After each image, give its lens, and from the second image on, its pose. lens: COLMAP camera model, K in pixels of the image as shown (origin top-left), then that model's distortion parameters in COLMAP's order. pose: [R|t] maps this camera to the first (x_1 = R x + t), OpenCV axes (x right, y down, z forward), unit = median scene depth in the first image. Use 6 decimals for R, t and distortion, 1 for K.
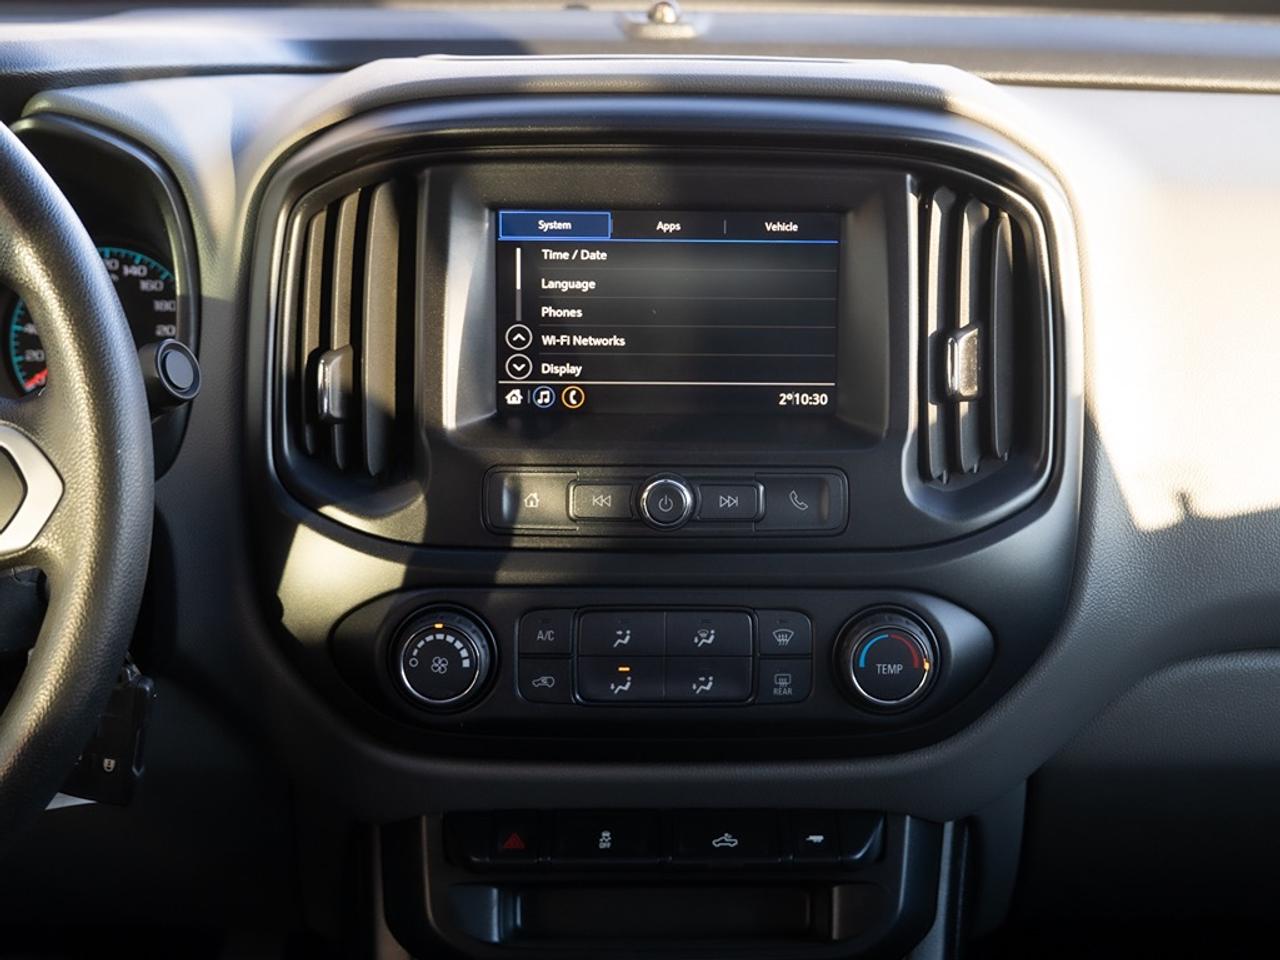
lens RADIAL K [[2280.8, 0, 726.5], [0, 2280.8, 311.0], [0, 0, 1]] dist [-0.008812, -0.293353]
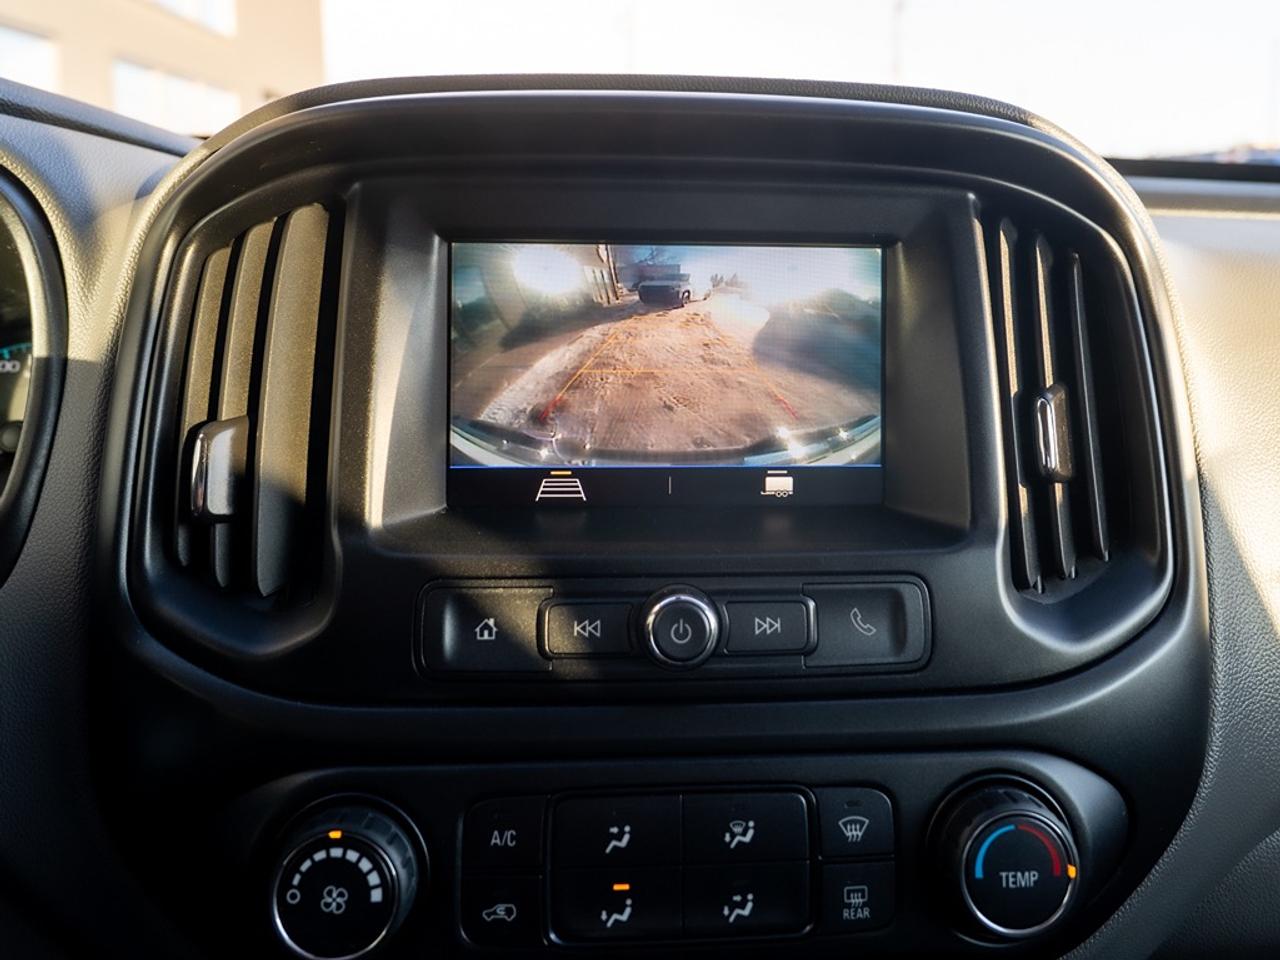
lens RADIAL K [[1023.9, 0, 673.8], [0, 1023.9, 329.1], [0, 0, 1]] dist [-0.024109, -0.001640]
pose [[0.998924, -0.005499, 0.046043, -0.042226], [0.013126, 0.985866, -0.167020, 0.045543], [-0.044474, 0.167445, 0.984878, 0.675930]]
